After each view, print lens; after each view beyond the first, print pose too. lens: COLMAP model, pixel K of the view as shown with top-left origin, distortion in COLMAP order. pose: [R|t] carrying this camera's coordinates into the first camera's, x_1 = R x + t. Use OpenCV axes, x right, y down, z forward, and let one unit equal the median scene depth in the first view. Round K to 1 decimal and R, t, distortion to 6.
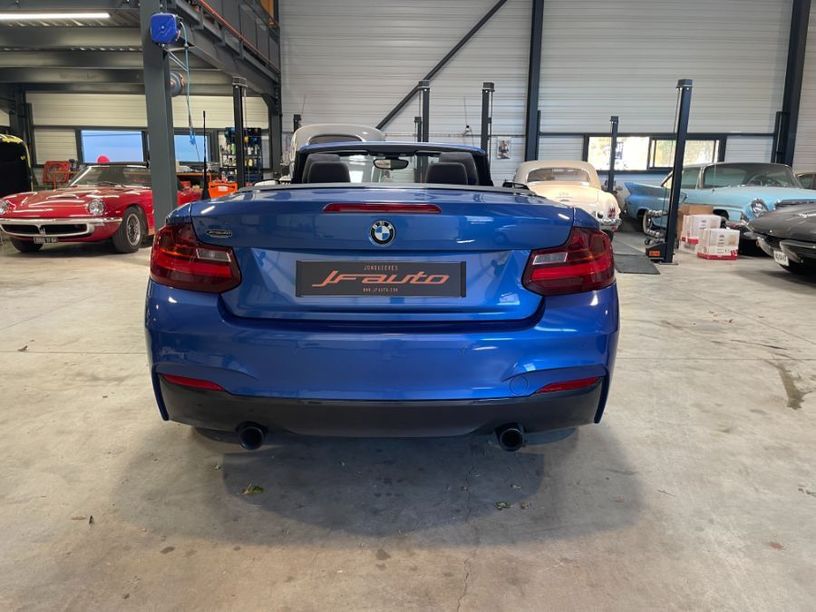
lens RADIAL K [[619.1, 0, 404.2], [0, 619.1, 299.0], [0, 0, 1]] dist [0.096651, -0.133633]
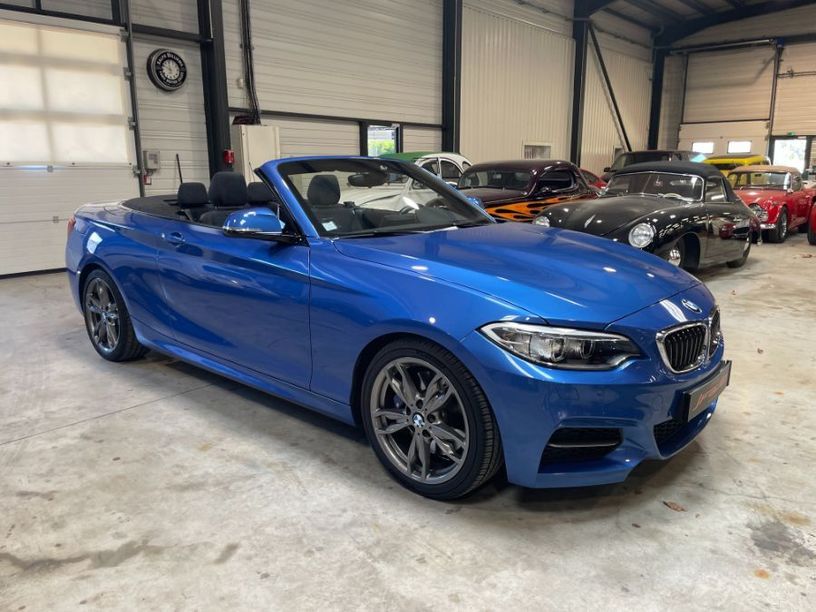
lens RADIAL K [[617.6, 0, 410.5], [0, 617.6, 301.3], [0, 0, 1]] dist [0.097624, -0.135658]
pose [[-0.660981, 0.146826, -0.735898, 0.907523], [-0.144736, 0.937312, 0.317013, -0.528173], [0.736312, 0.316050, -0.598295, 2.489518]]
